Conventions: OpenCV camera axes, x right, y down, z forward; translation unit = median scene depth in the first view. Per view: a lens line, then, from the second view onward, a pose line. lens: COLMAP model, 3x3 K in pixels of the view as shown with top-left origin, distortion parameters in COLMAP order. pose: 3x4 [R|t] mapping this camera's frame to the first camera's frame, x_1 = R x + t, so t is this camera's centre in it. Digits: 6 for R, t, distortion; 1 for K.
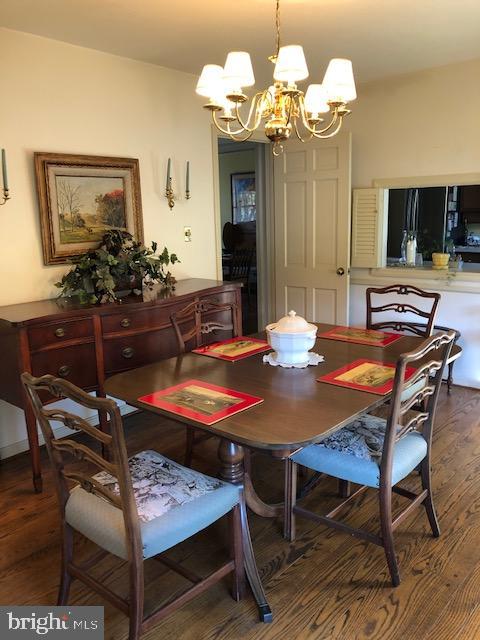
lens RADIAL K [[523.7, 0, 240.0], [0, 523.7, 320.0], [0, 0, 1]] dist [0.028328, -0.005420]
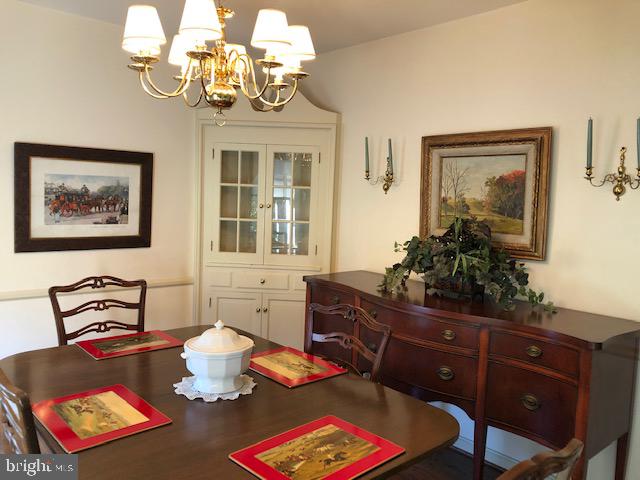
lens RADIAL K [[523.7, 0, 320.0], [0, 523.7, 240.0], [0, 0, 1]] dist [0.028328, -0.005420]
pose [[-0.130572, 0.103709, -0.986000, 0.610521], [-0.233966, 0.963202, 0.132294, -0.197682], [0.963437, 0.247964, -0.101503, 0.888157]]
